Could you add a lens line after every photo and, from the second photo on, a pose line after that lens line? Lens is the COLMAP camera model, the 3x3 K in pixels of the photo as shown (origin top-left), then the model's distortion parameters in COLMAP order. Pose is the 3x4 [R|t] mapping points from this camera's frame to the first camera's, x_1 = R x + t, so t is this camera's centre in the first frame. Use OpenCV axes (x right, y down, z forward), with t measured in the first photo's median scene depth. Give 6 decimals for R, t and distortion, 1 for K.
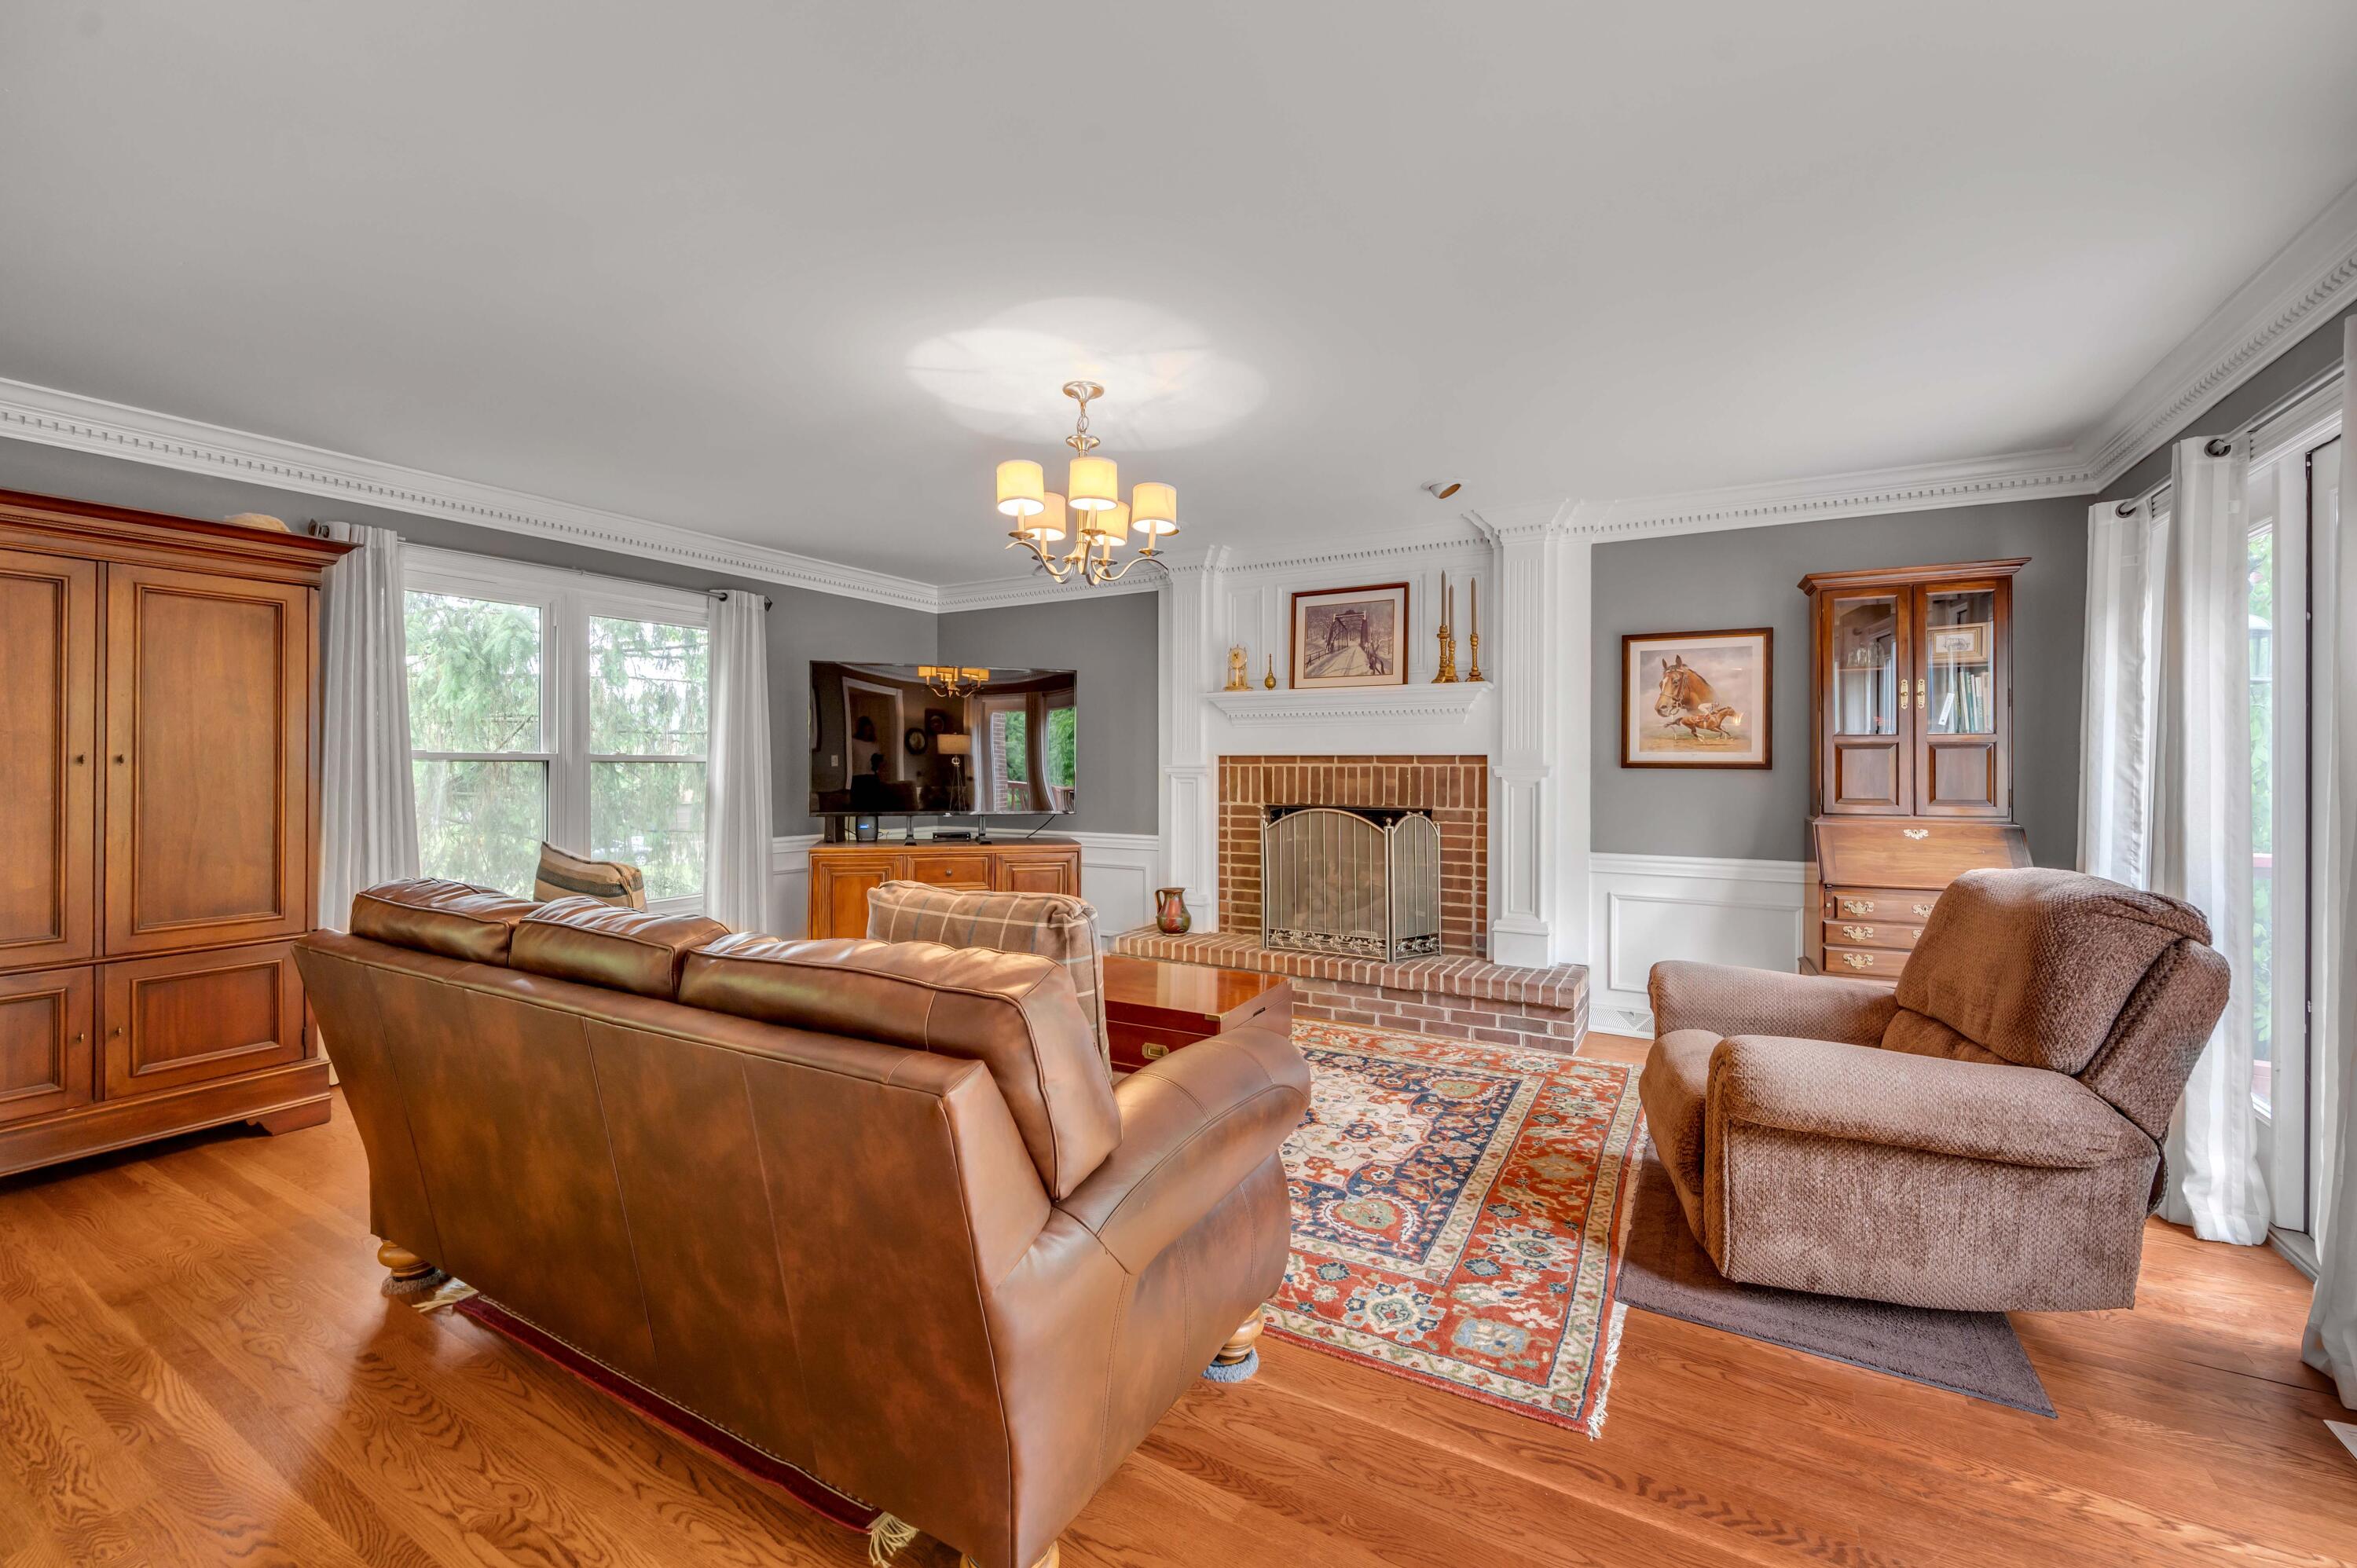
lens RADIAL K [[959.2, 0, 1173.9], [0, 959.2, 765.3], [0, 0, 1]] dist [0.000378, 0.000036]
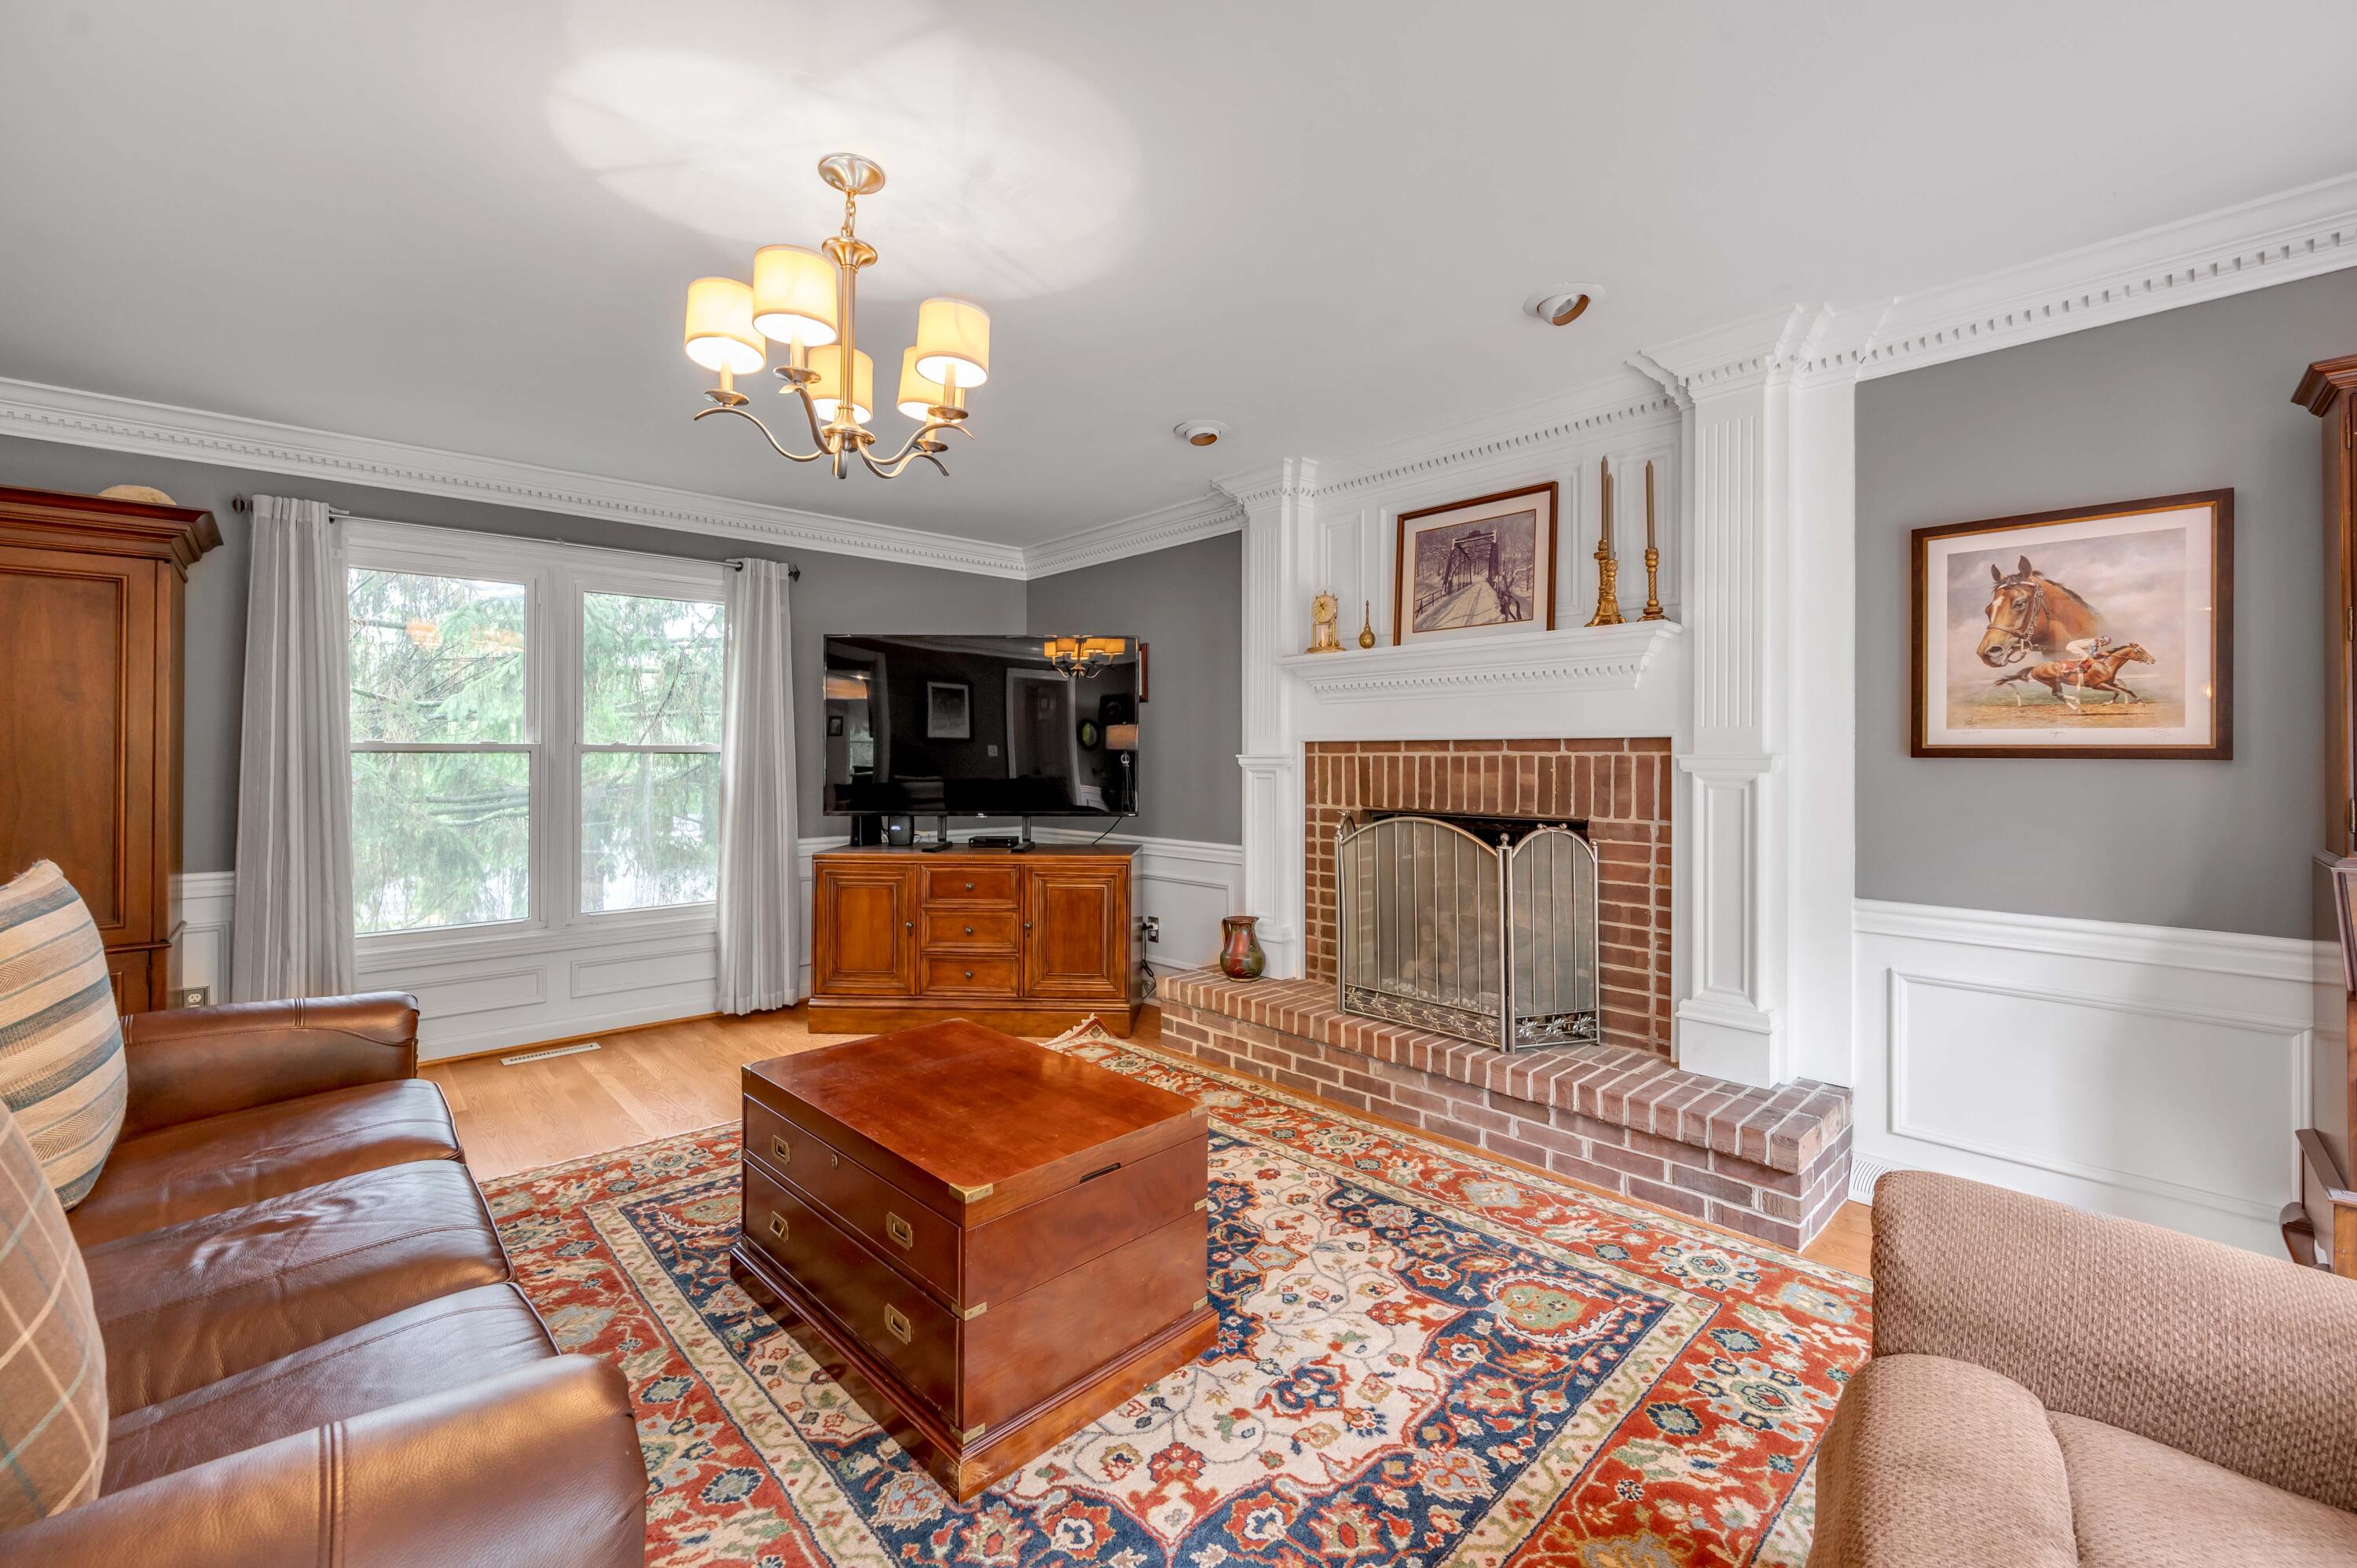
lens RADIAL K [[967.8, 0, 1184.5], [0, 967.8, 753.9], [0, 0, 1]] dist [-0.002507, -0.000216]
pose [[0.956468, -0.003126, -0.291821, 0.202052], [0.002510, 0.999994, -0.002485, 0.001196], [0.291827, 0.001644, 0.956470, 0.289671]]
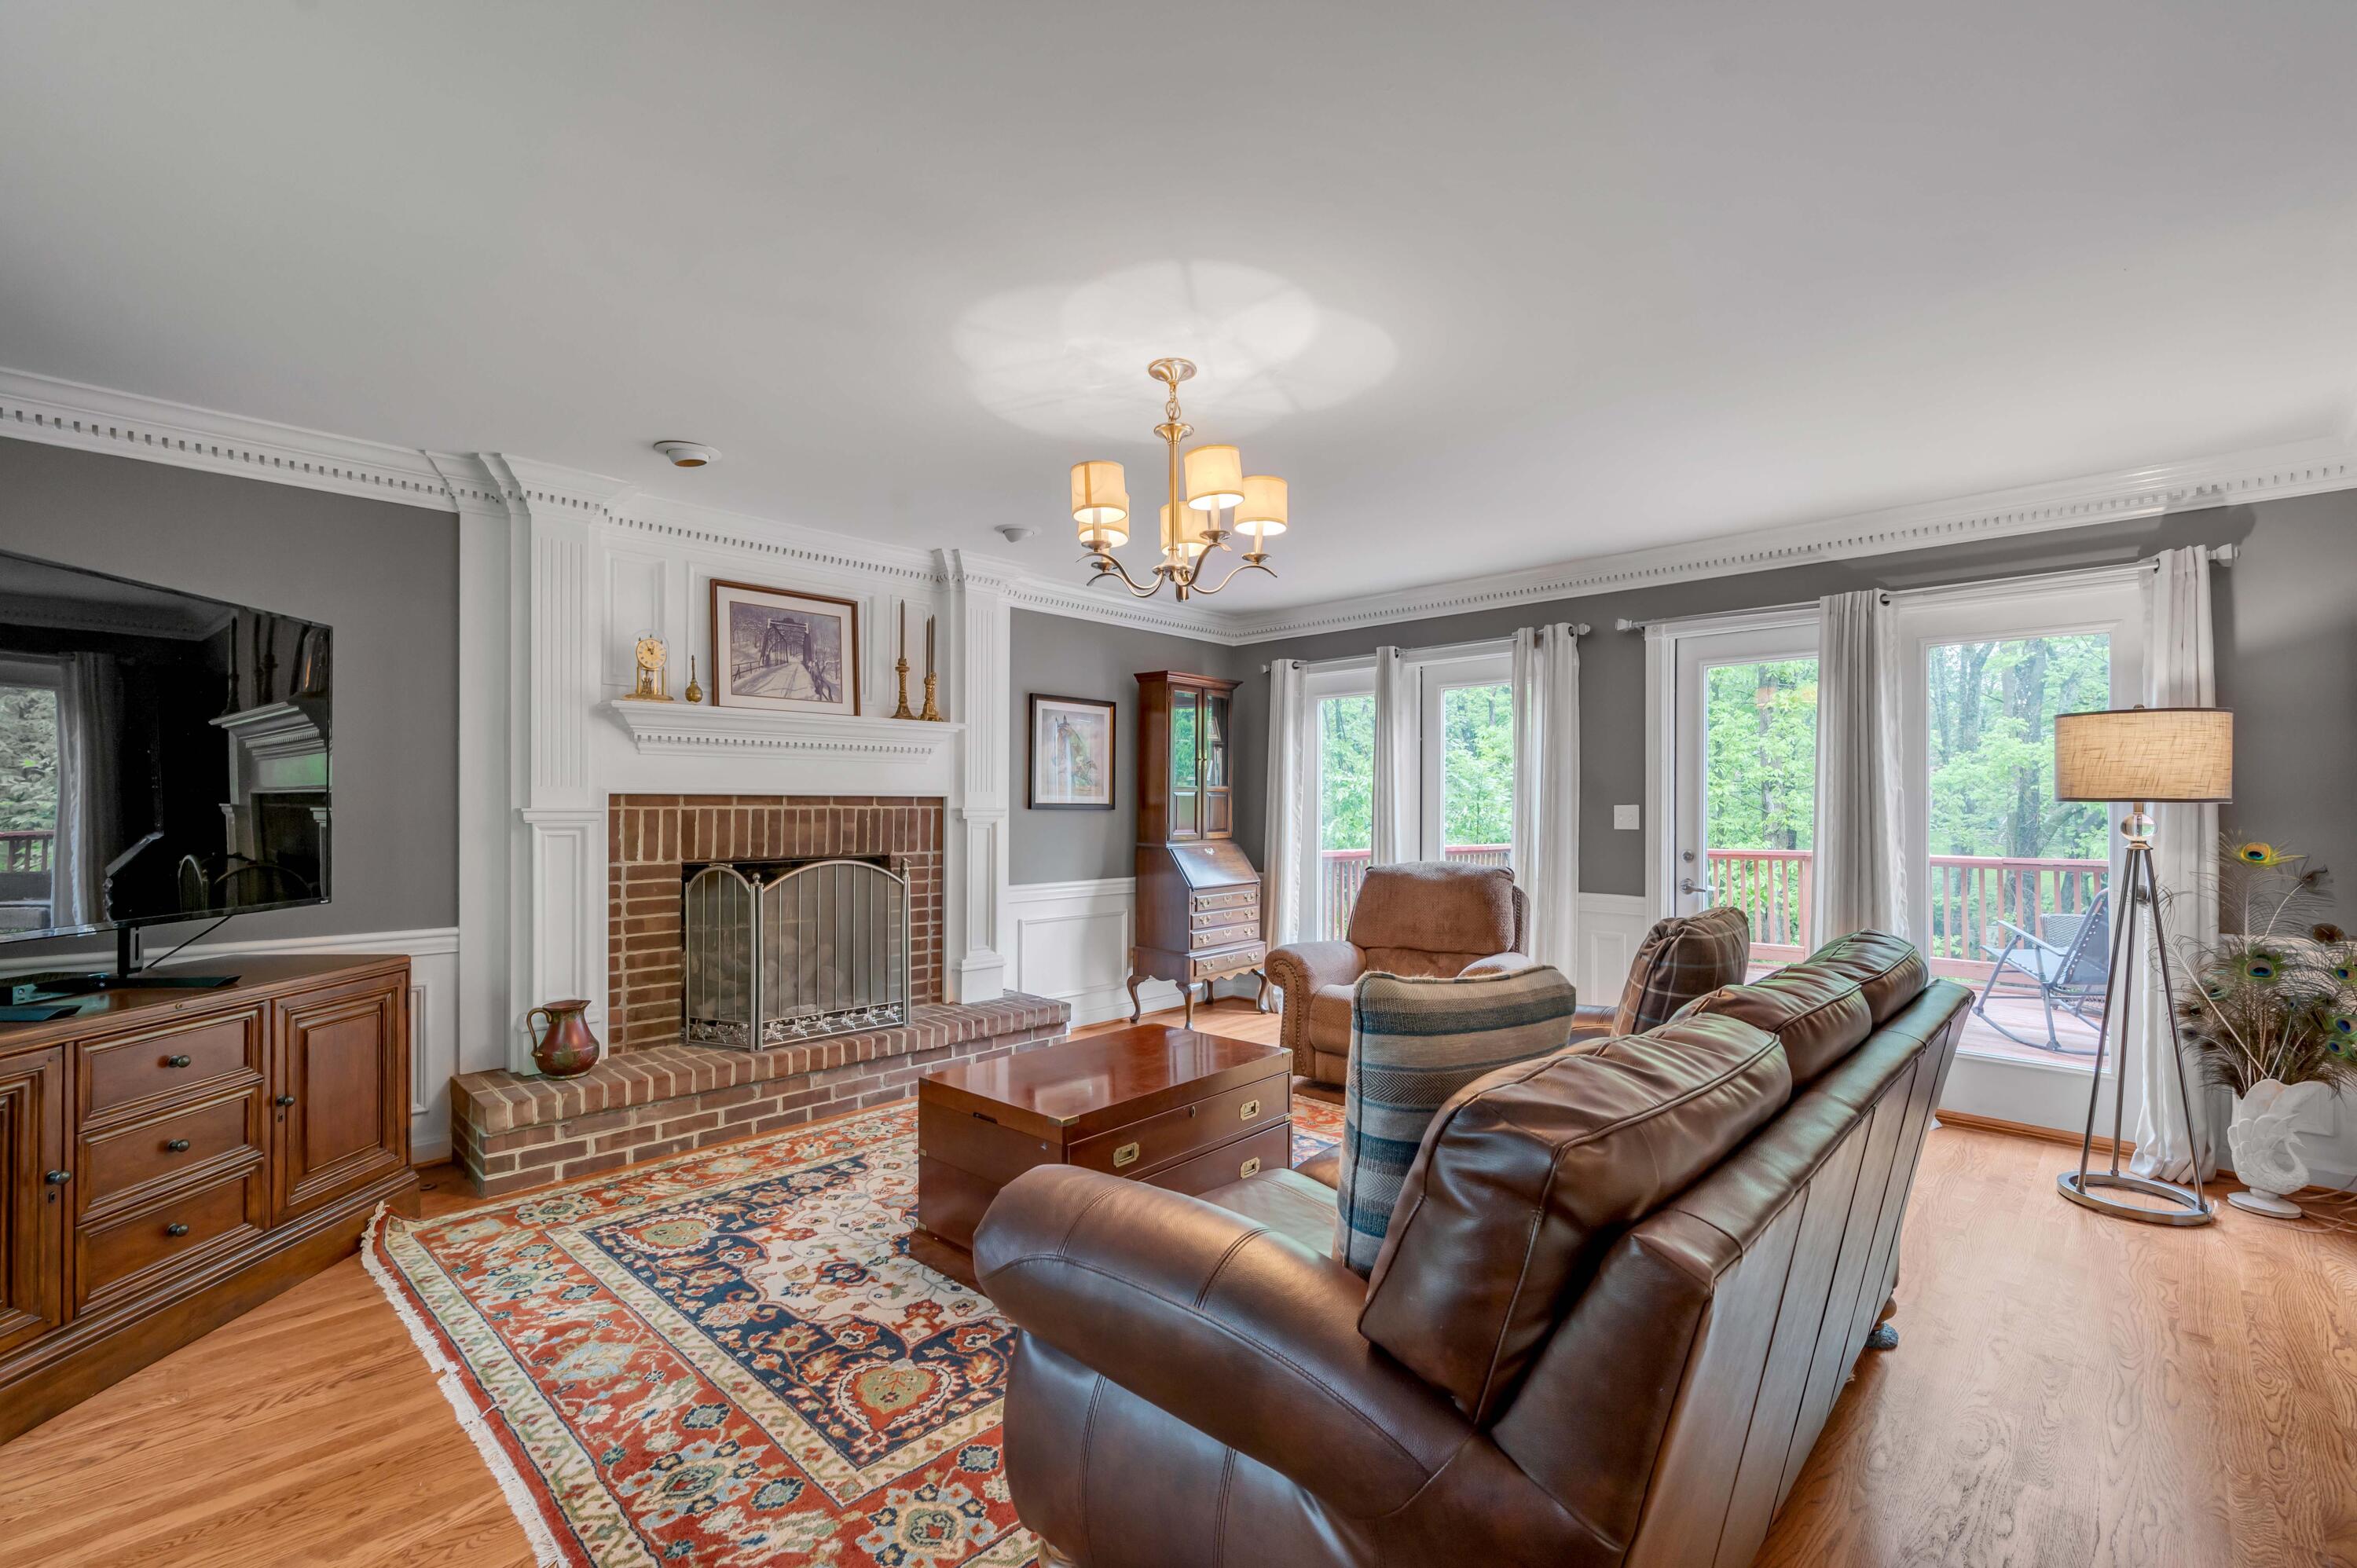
lens RADIAL K [[1013.5, 0, 1176.7], [0, 1013.5, 802.4], [0, 0, 1]] dist [-0.000697, -0.000009]
pose [[0.249060, -0.002899, 0.968484, -0.619644], [-0.005427, 0.999976, 0.004389, -0.010630], [-0.968473, -0.006350, 0.249038, 0.499725]]
